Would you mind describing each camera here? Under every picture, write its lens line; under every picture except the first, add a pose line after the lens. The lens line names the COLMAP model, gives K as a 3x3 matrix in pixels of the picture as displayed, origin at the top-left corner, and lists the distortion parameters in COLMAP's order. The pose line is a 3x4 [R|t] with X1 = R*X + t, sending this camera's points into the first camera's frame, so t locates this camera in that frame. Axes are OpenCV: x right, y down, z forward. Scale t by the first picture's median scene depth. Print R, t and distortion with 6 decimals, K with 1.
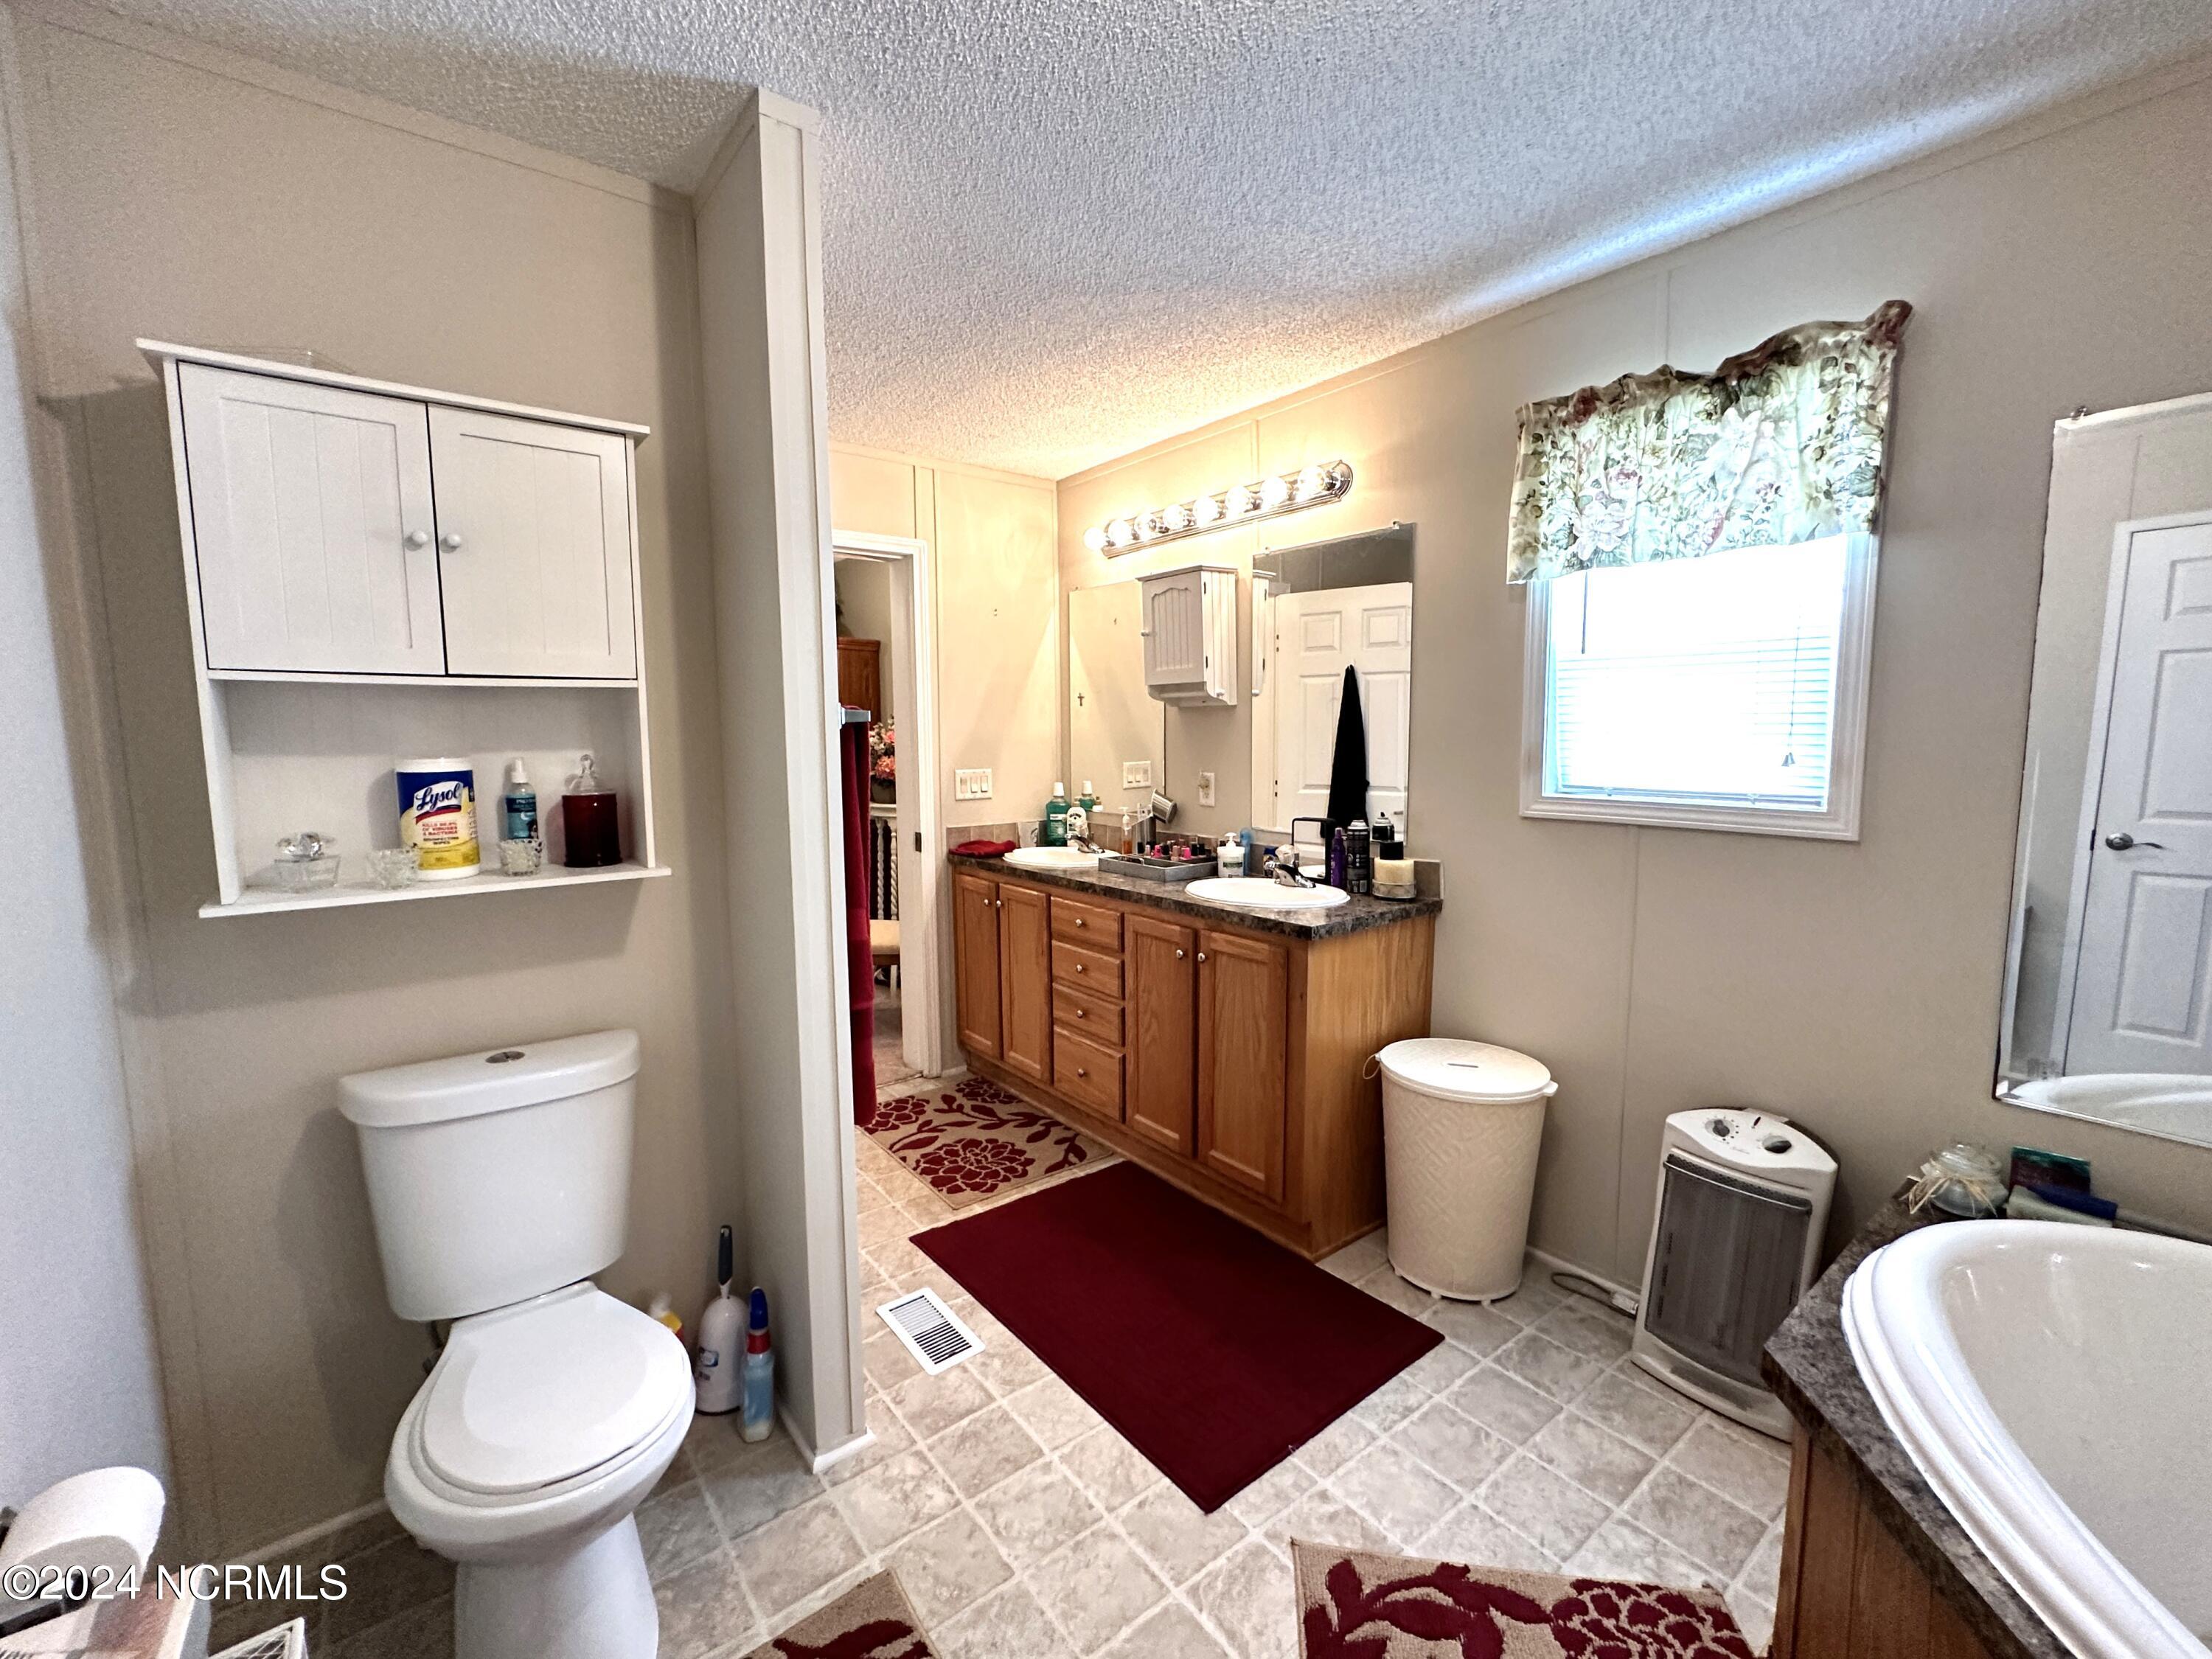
lens RADIAL K [[936.7, 0, 1106.0], [0, 936.7, 829.5], [0, 0, 1]] dist [-0.000229, -0.000119]
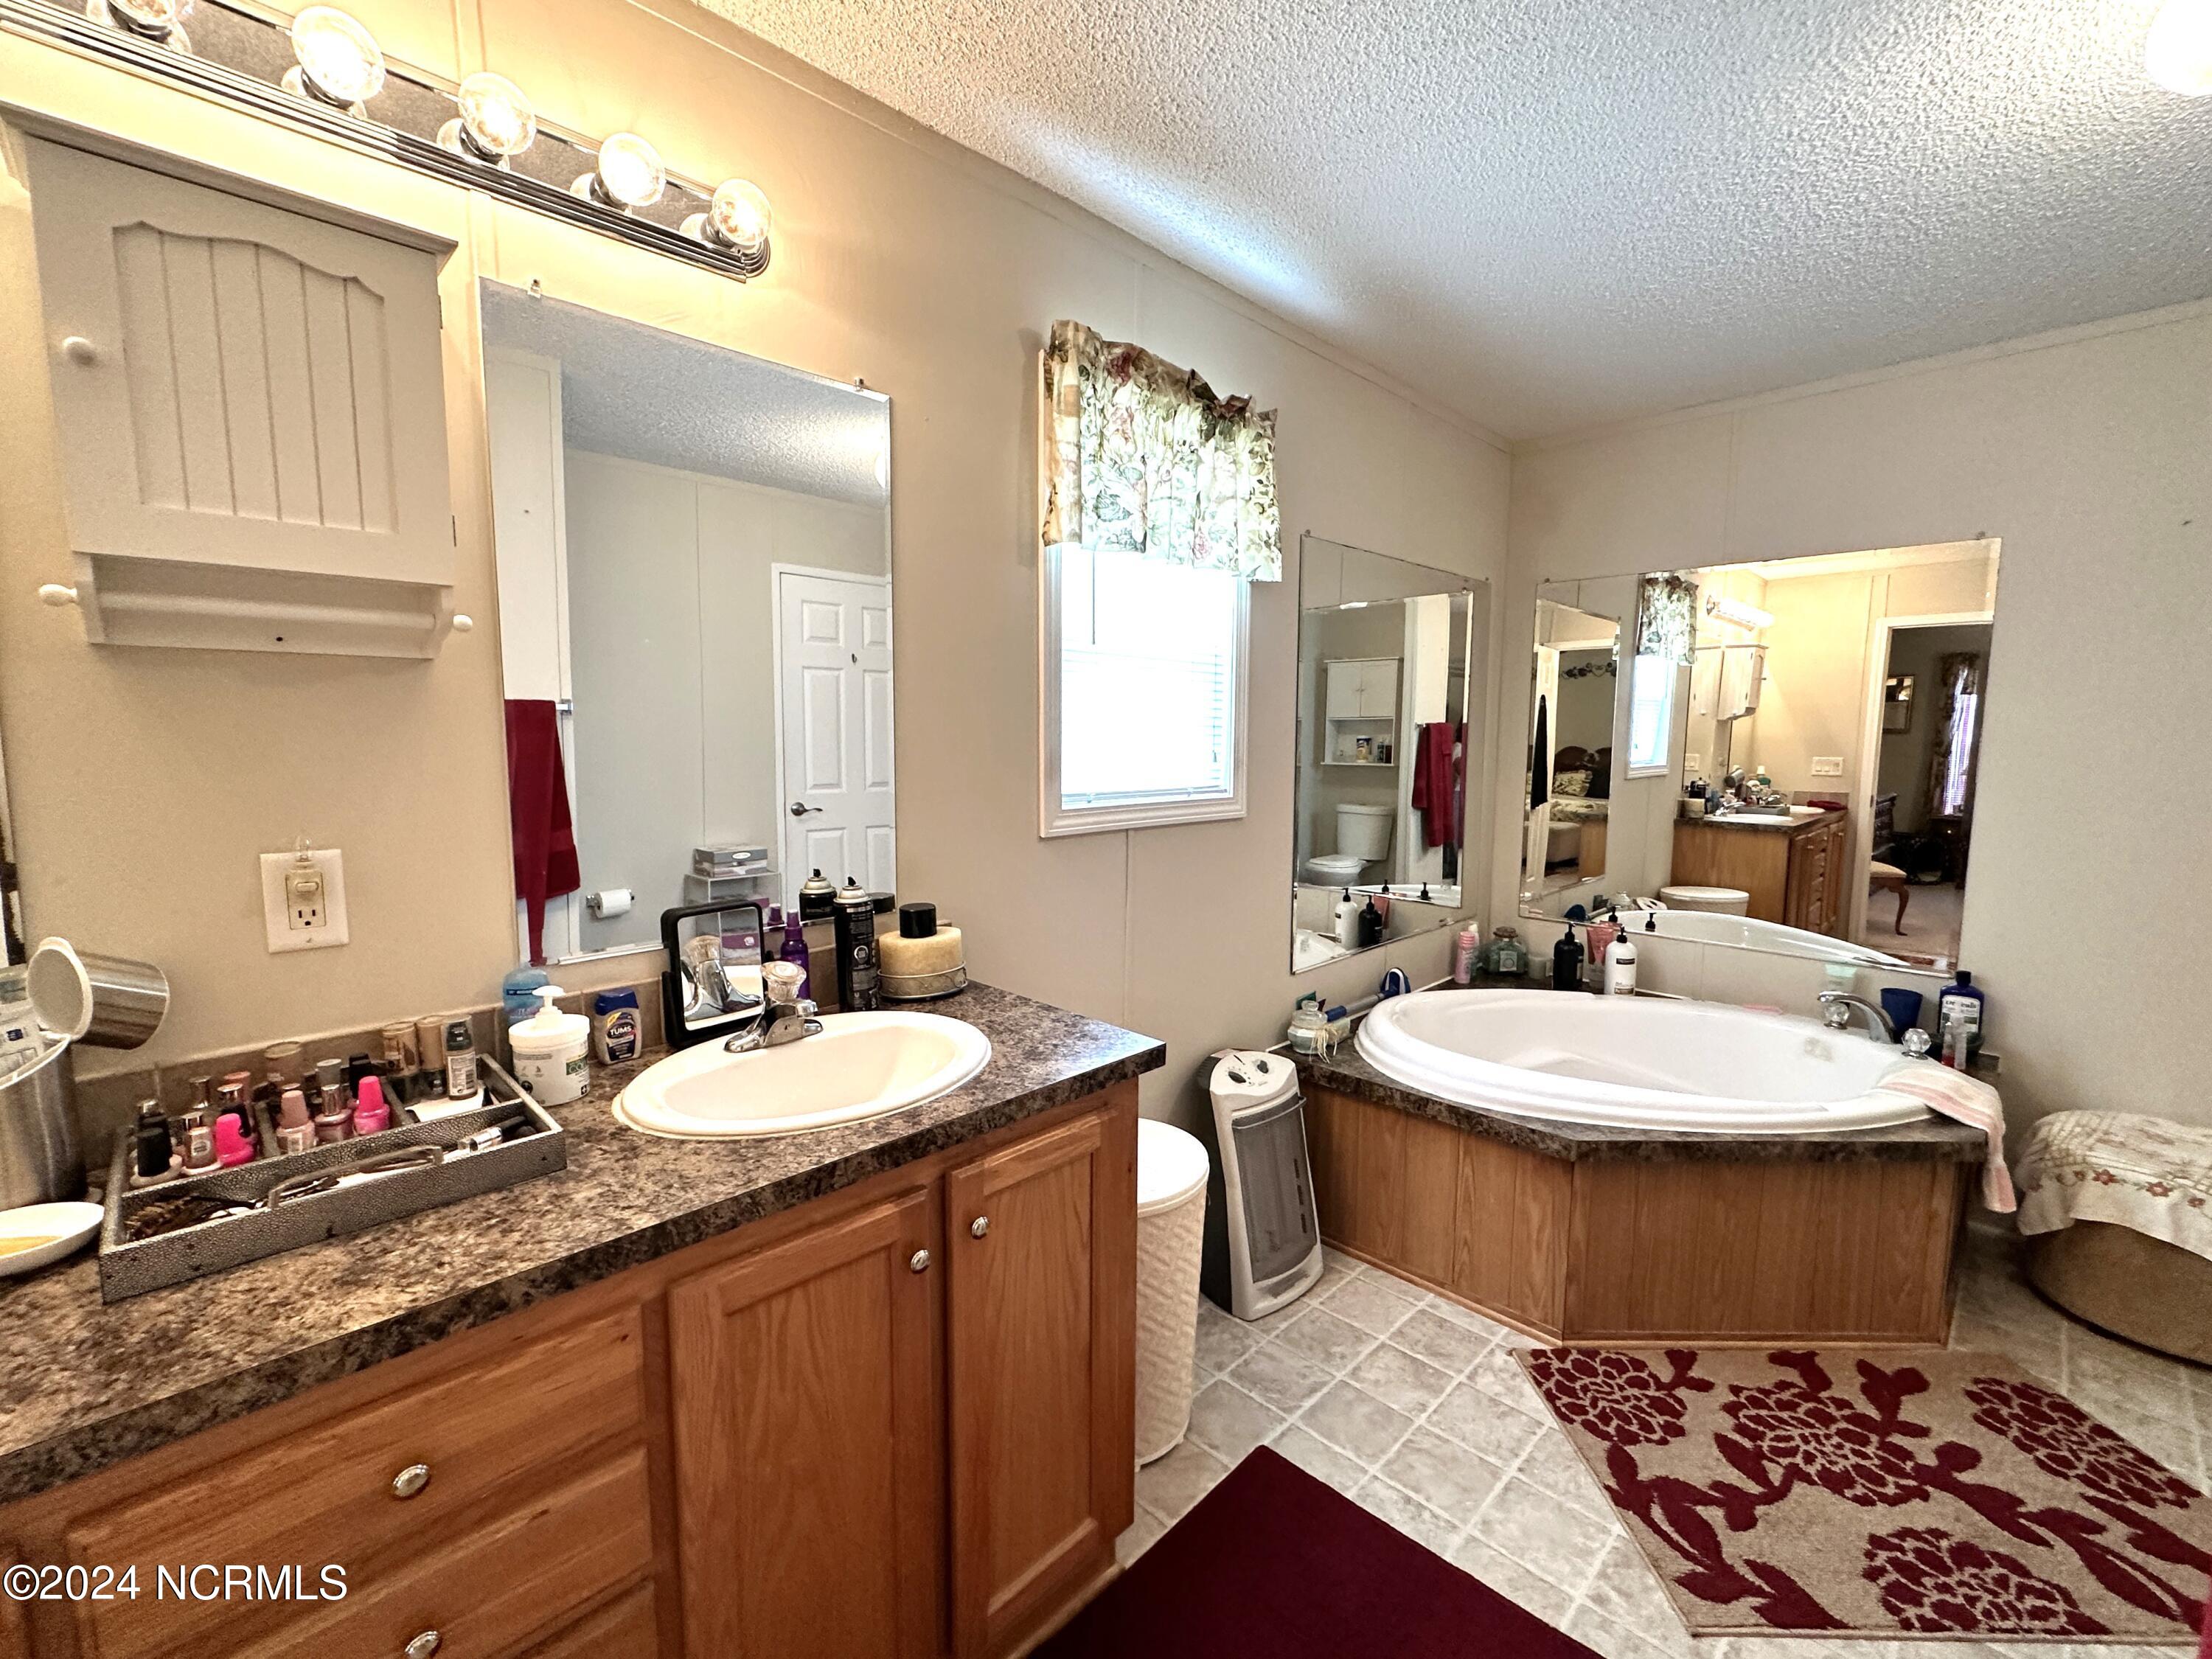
lens RADIAL K [[936.7, 0, 1106.0], [0, 936.7, 829.5], [0, 0, 1]] dist [-0.000229, -0.000119]
pose [[-0.124131, -0.097009, 0.987512, -0.432001], [0.104394, 0.988410, 0.110219, -0.126084], [-0.986759, 0.116772, -0.112565, 1.253919]]
